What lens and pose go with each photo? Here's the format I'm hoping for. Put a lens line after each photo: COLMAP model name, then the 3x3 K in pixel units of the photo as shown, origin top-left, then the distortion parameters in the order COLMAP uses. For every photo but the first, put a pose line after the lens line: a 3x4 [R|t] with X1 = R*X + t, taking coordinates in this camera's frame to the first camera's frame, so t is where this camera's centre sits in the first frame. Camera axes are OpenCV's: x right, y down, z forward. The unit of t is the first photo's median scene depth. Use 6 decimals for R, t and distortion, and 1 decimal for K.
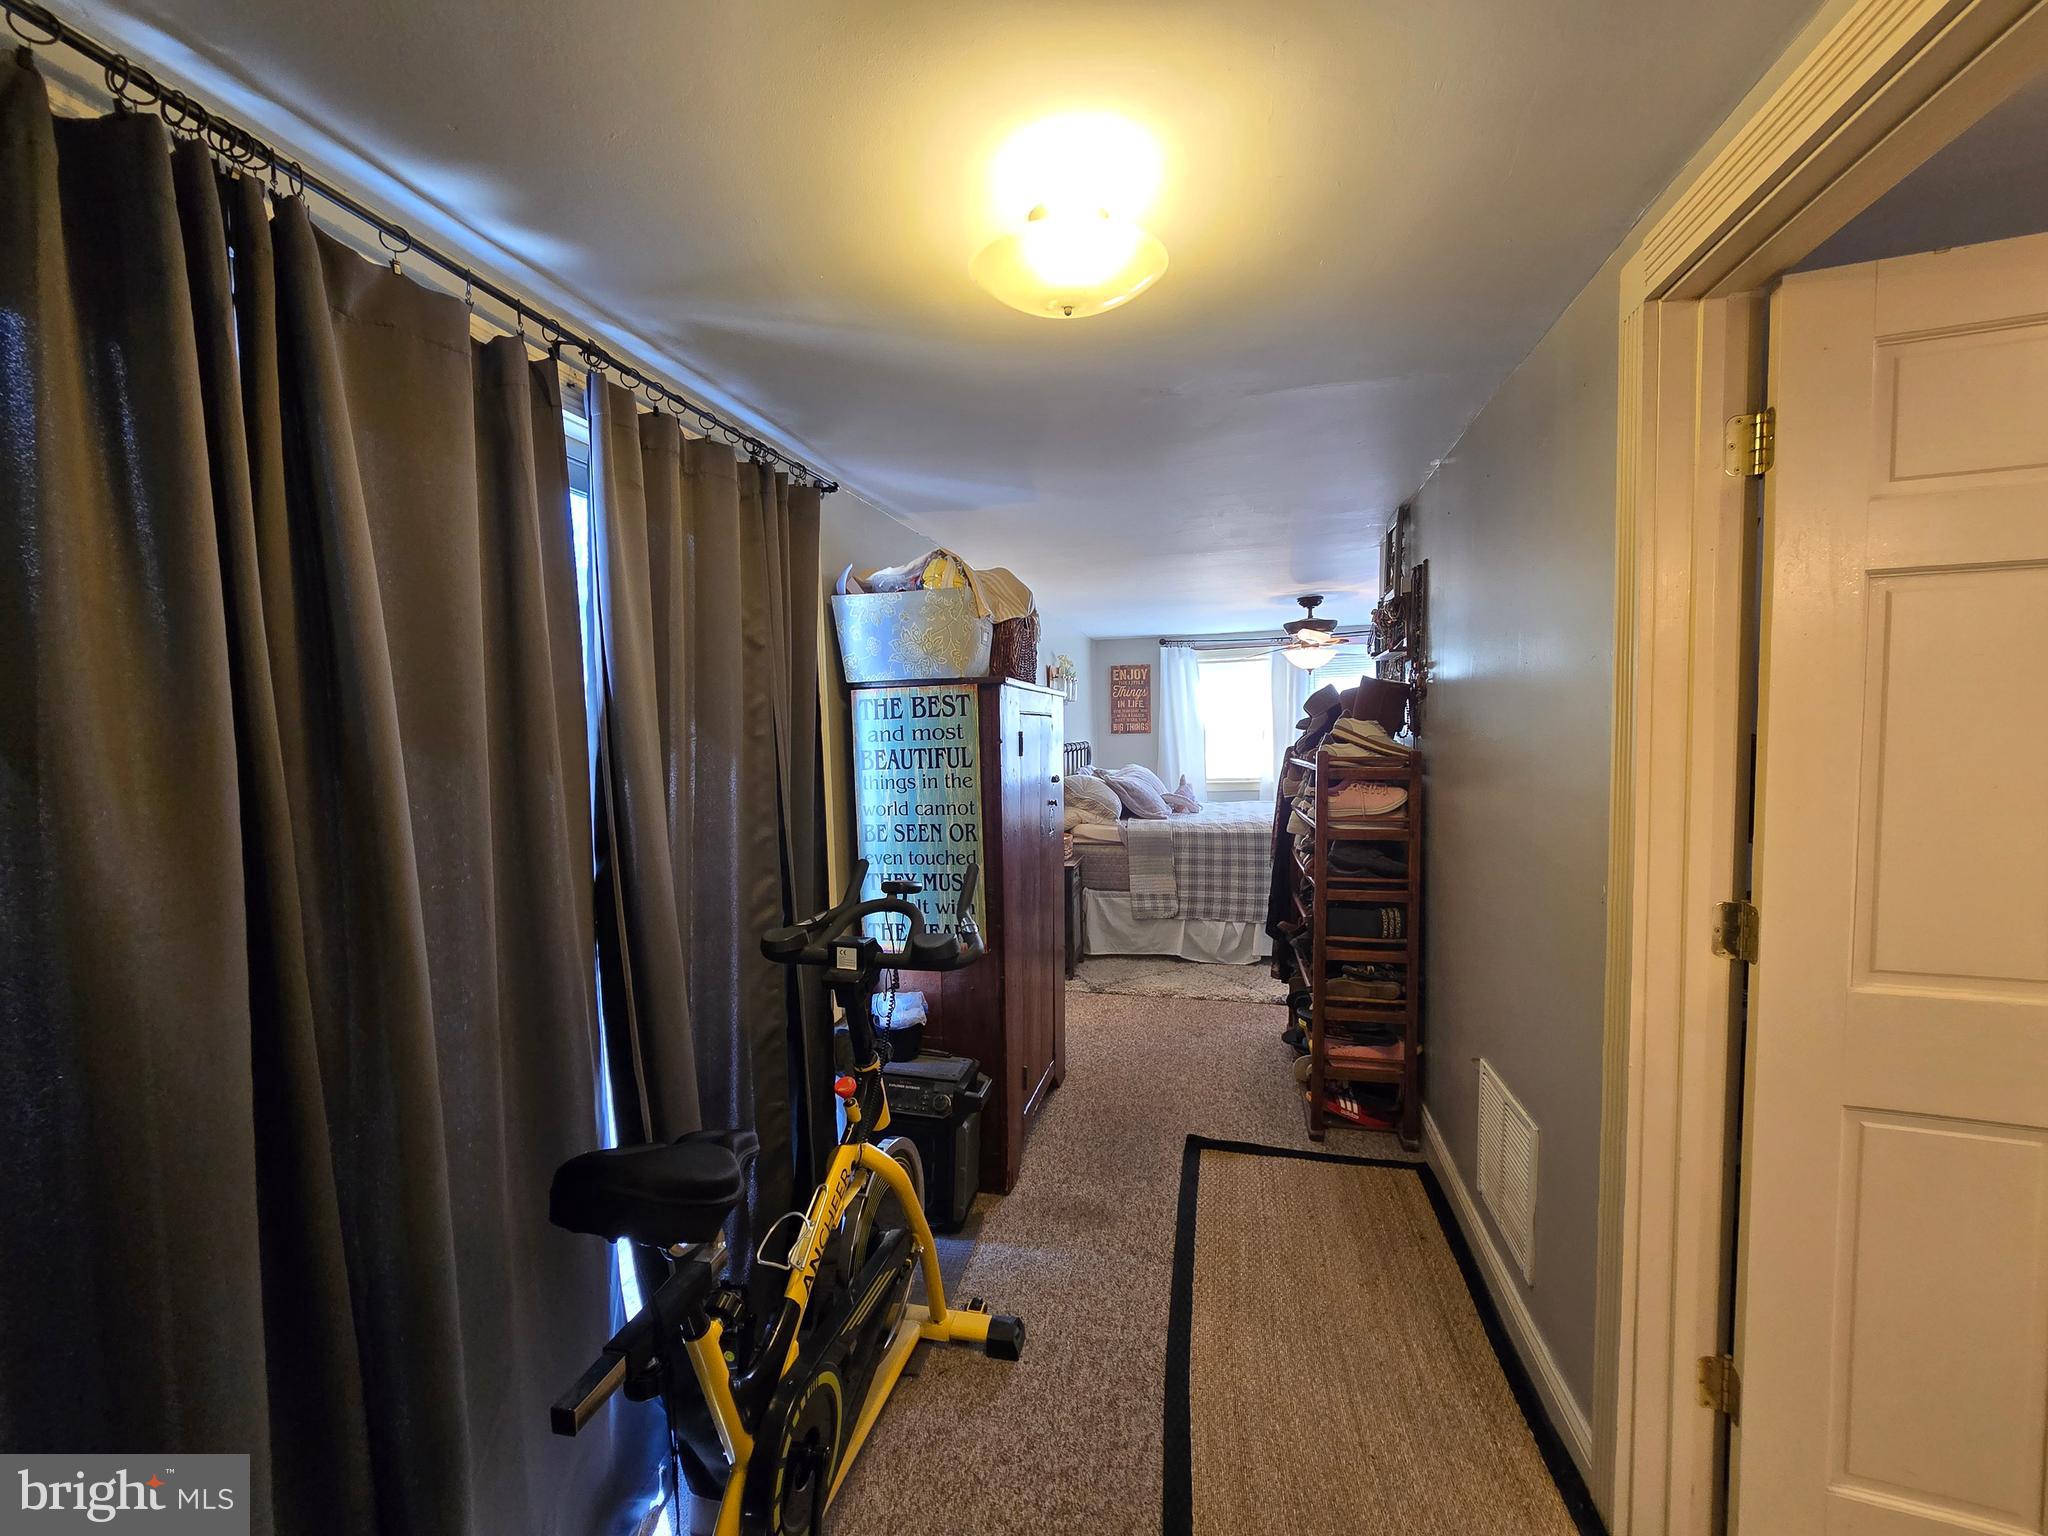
lens RADIAL K [[838.4, 0, 1038.4], [0, 838.4, 782.4], [0, 0, 1]] dist [-0.006363, -0.000112]
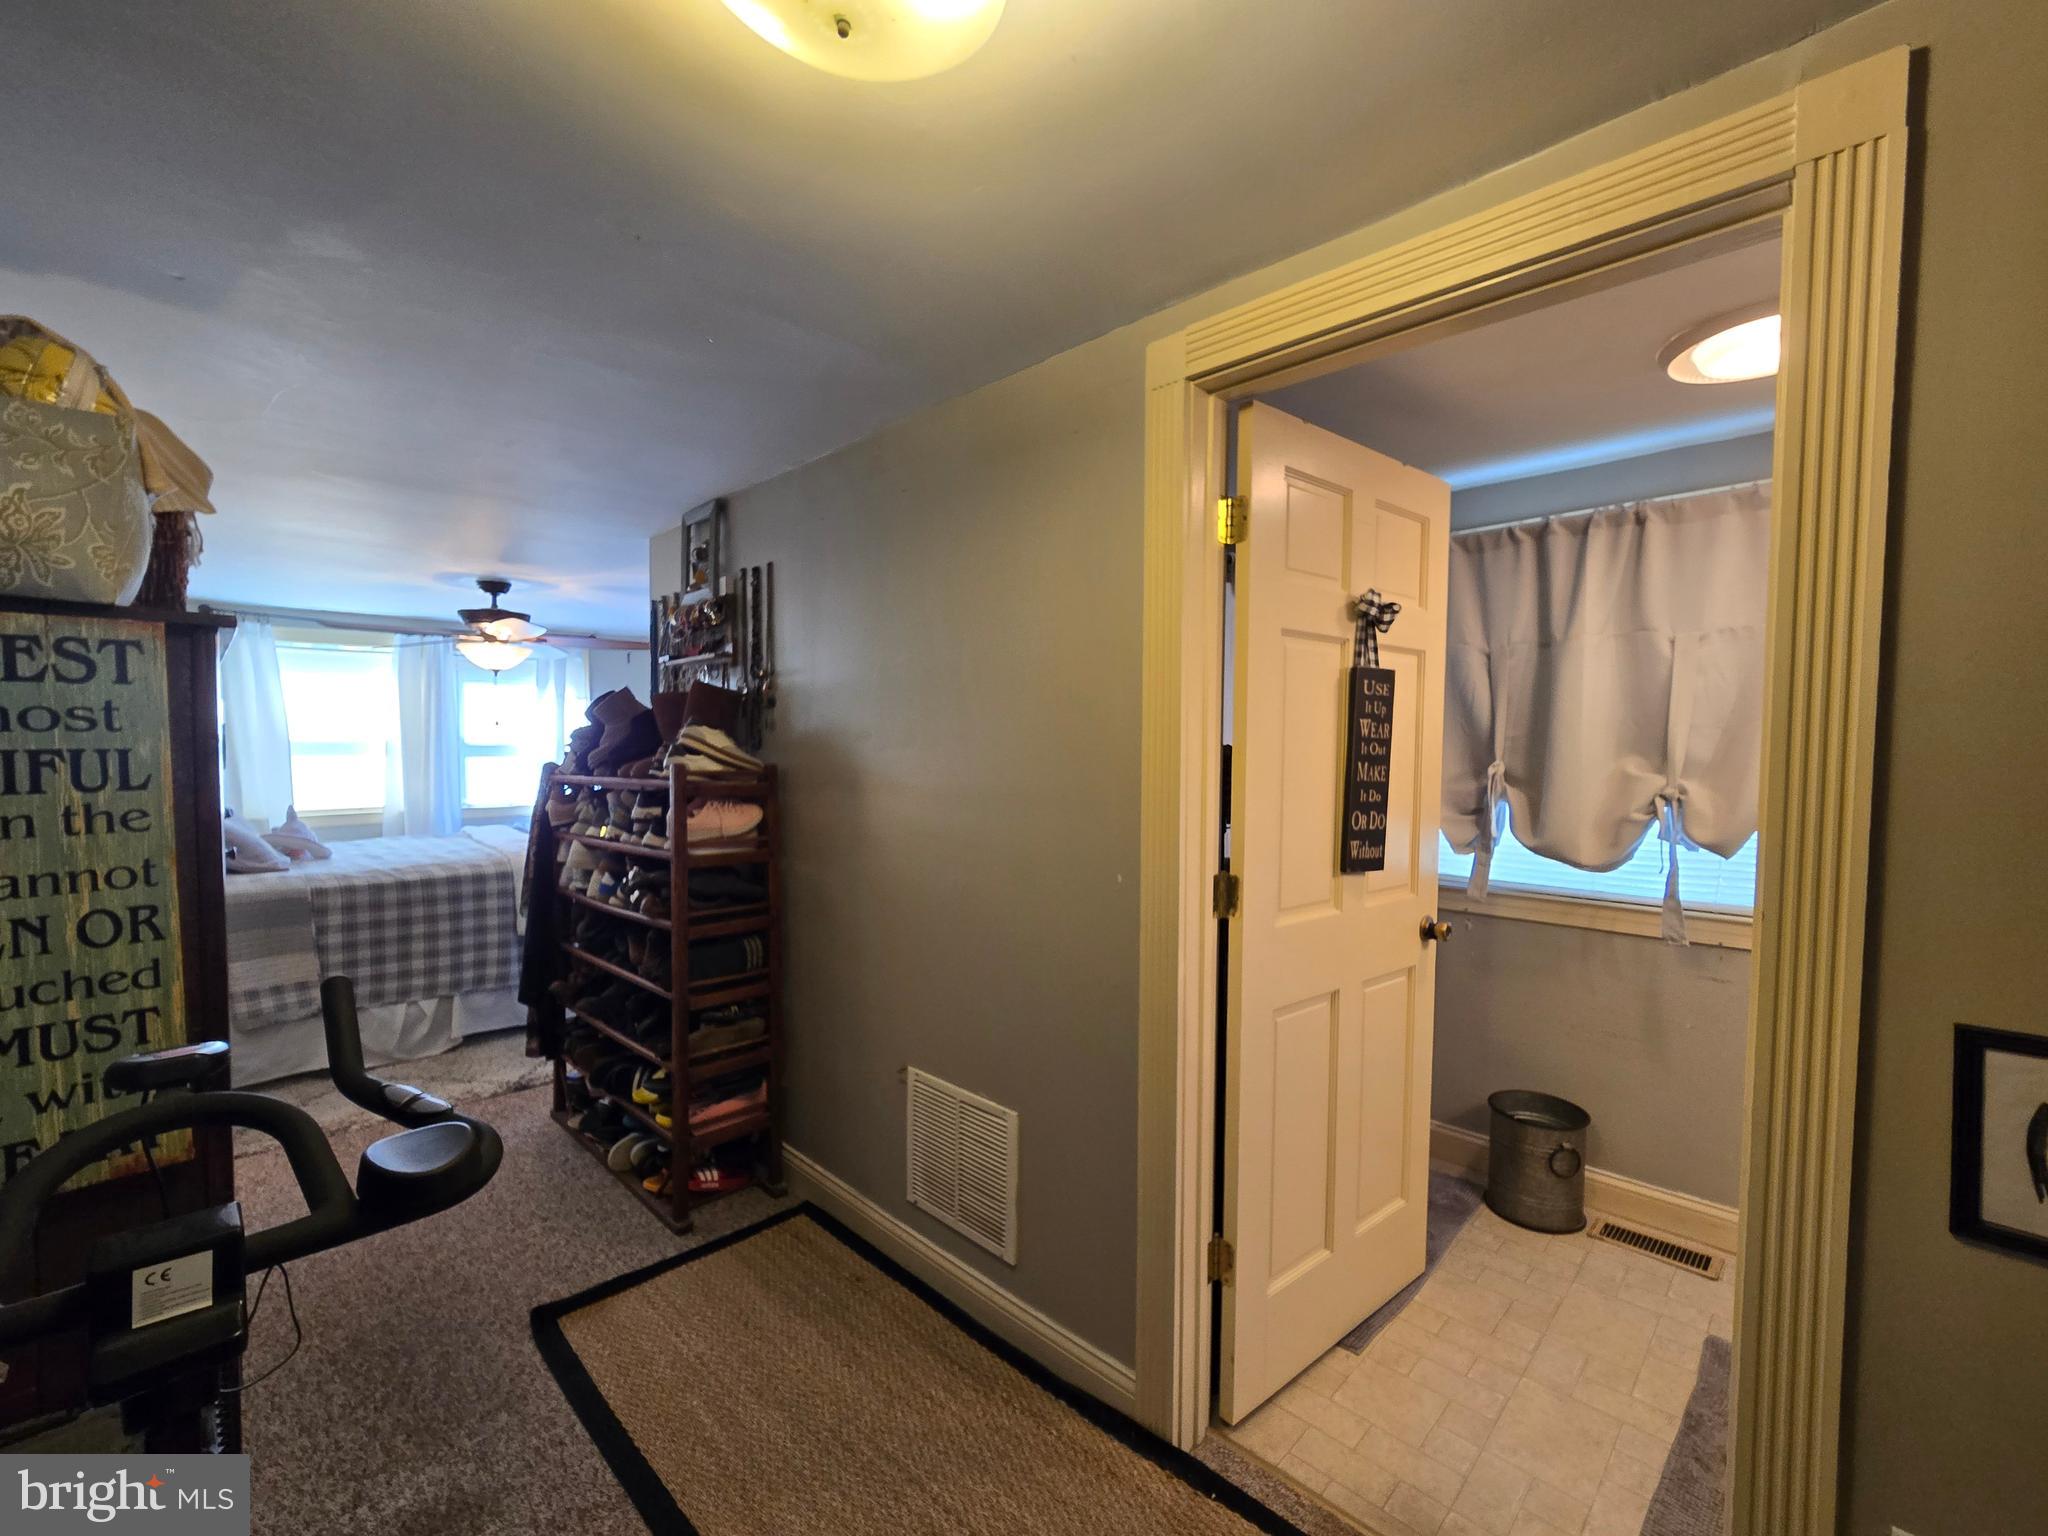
lens RADIAL K [[838.4, 0, 1038.9], [0, 838.4, 779.7], [0, 0, 1]] dist [-0.006363, -0.000112]
pose [[0.528674, -0.012307, 0.848736, -0.182550], [0.038531, 0.999212, -0.009511, 0.000581], [-0.847950, 0.037731, 0.528731, 0.252177]]
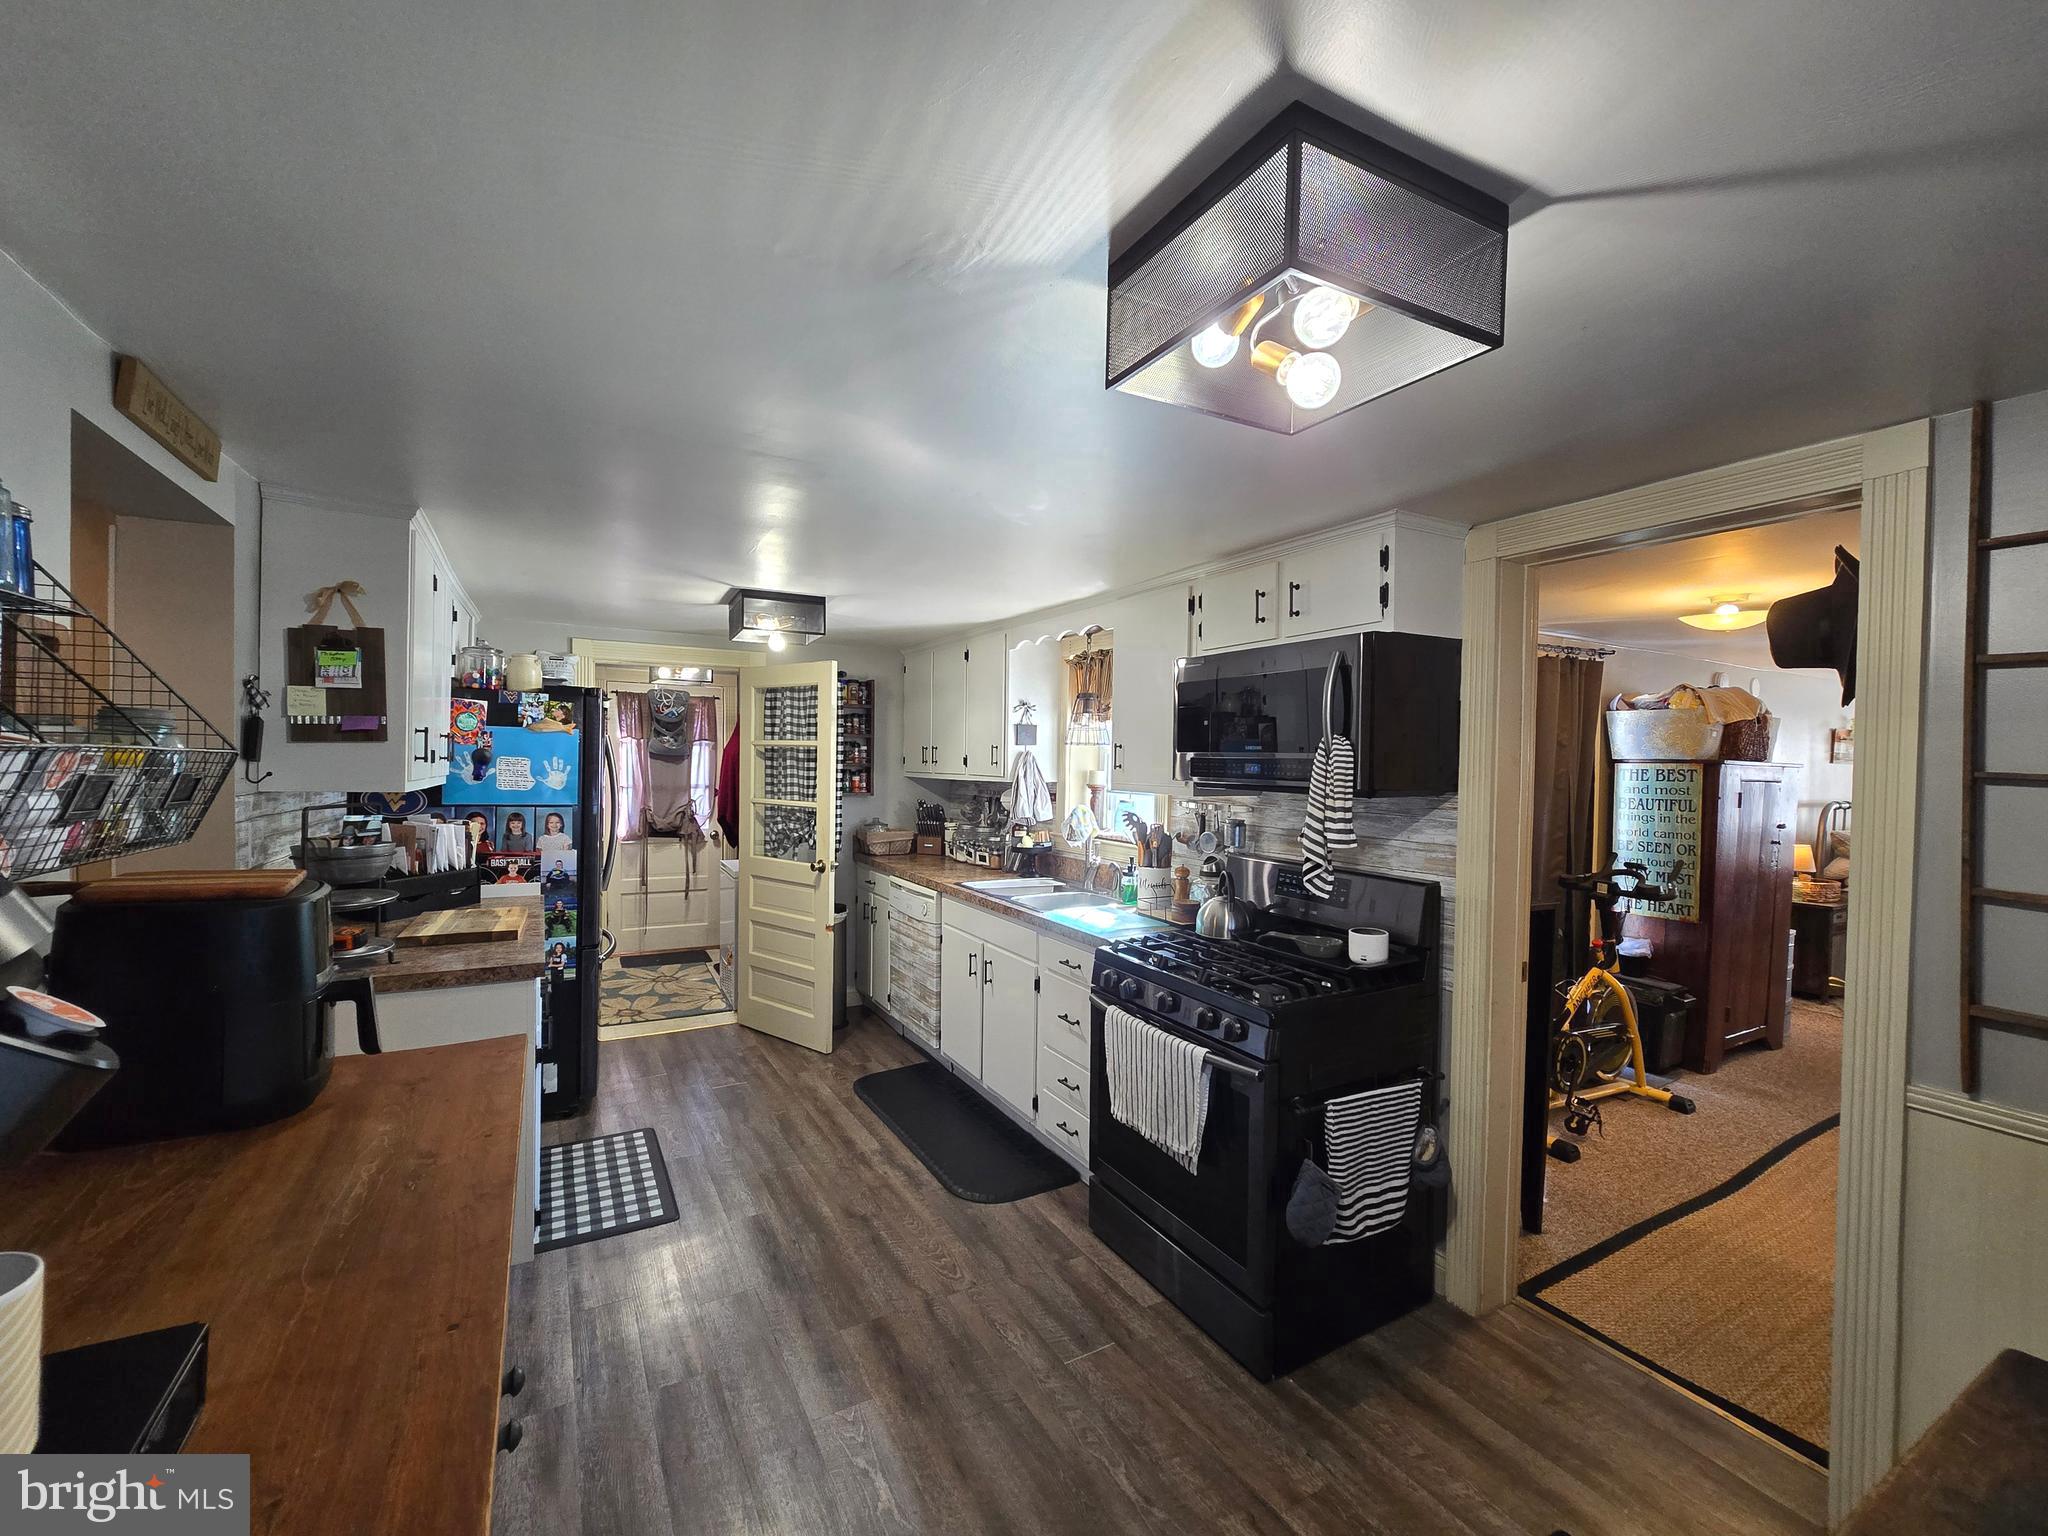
lens RADIAL K [[838.4, 0, 1017.0], [0, 838.4, 784.7], [0, 0, 1]] dist [-0.006363, -0.000112]
pose [[0.664783, 0.052949, -0.745158, 0.222309], [-0.079675, 0.996821, -0.000250, 0.031185], [0.742776, 0.059536, 0.666888, -0.972852]]
